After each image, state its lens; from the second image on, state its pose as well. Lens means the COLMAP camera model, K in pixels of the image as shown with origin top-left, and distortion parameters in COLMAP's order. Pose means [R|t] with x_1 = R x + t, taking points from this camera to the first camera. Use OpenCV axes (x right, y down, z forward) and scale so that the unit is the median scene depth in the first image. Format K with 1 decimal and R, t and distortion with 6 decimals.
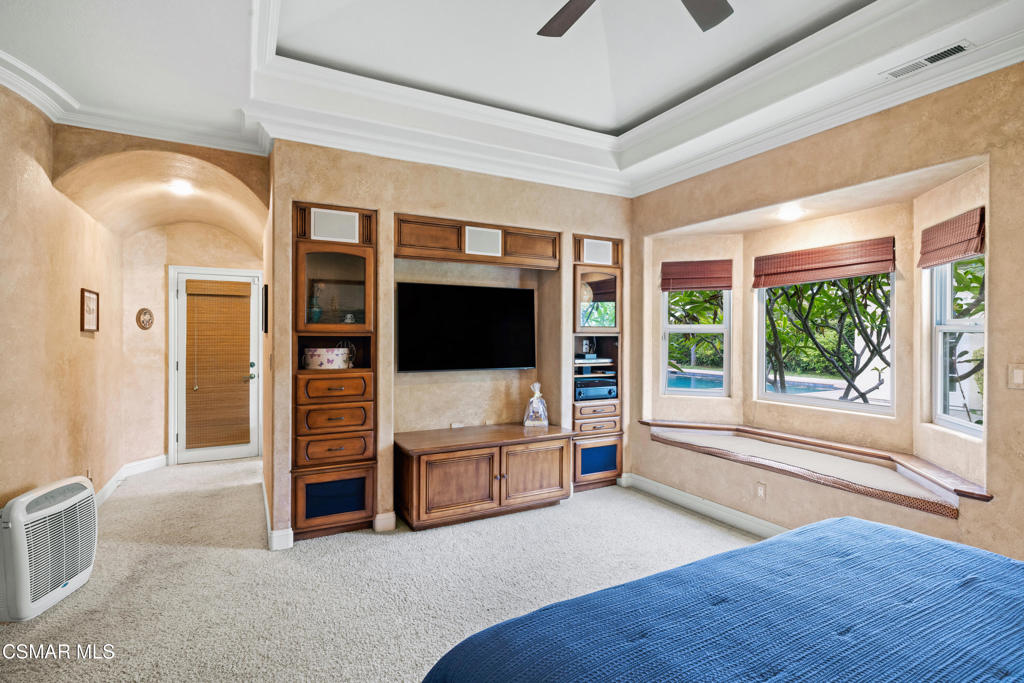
lens RADIAL K [[494.3, 0, 517.5], [0, 494.3, 336.7], [0, 0, 1]] dist [0.004325, 0.001148]
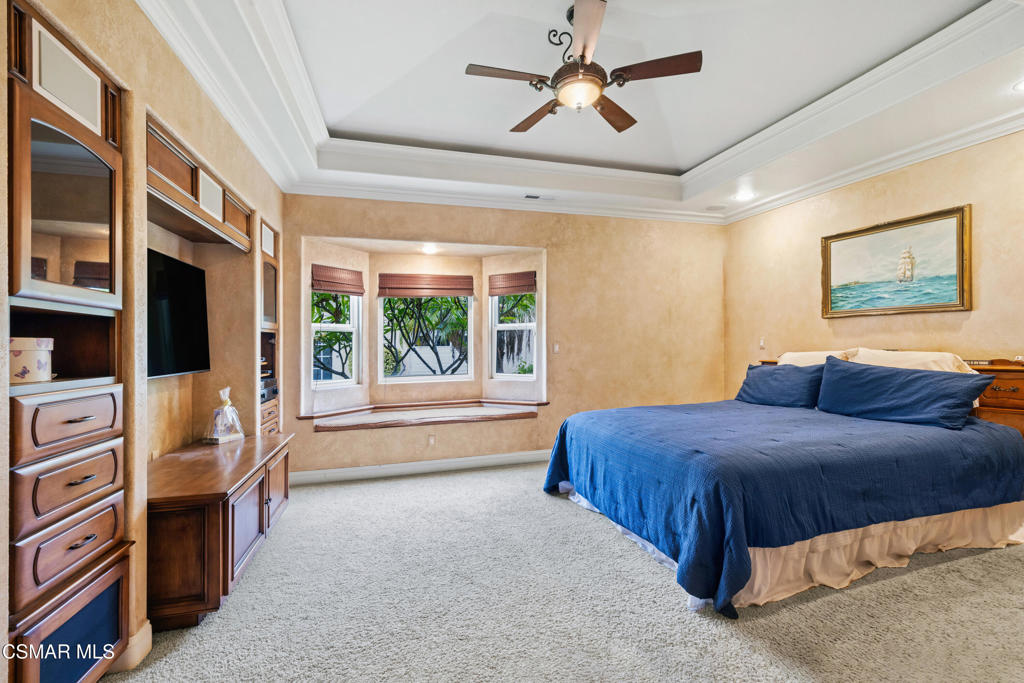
lens RADIAL K [[432.5, 0, 519.2], [0, 432.5, 342.5], [0, 0, 1]] dist [0.000824, 0.000961]
pose [[0.234121, -0.002403, 0.972205, -0.566417], [0.018239, 0.999832, -0.001921, 0.031901], [-0.972036, 0.018182, 0.234125, 0.397194]]
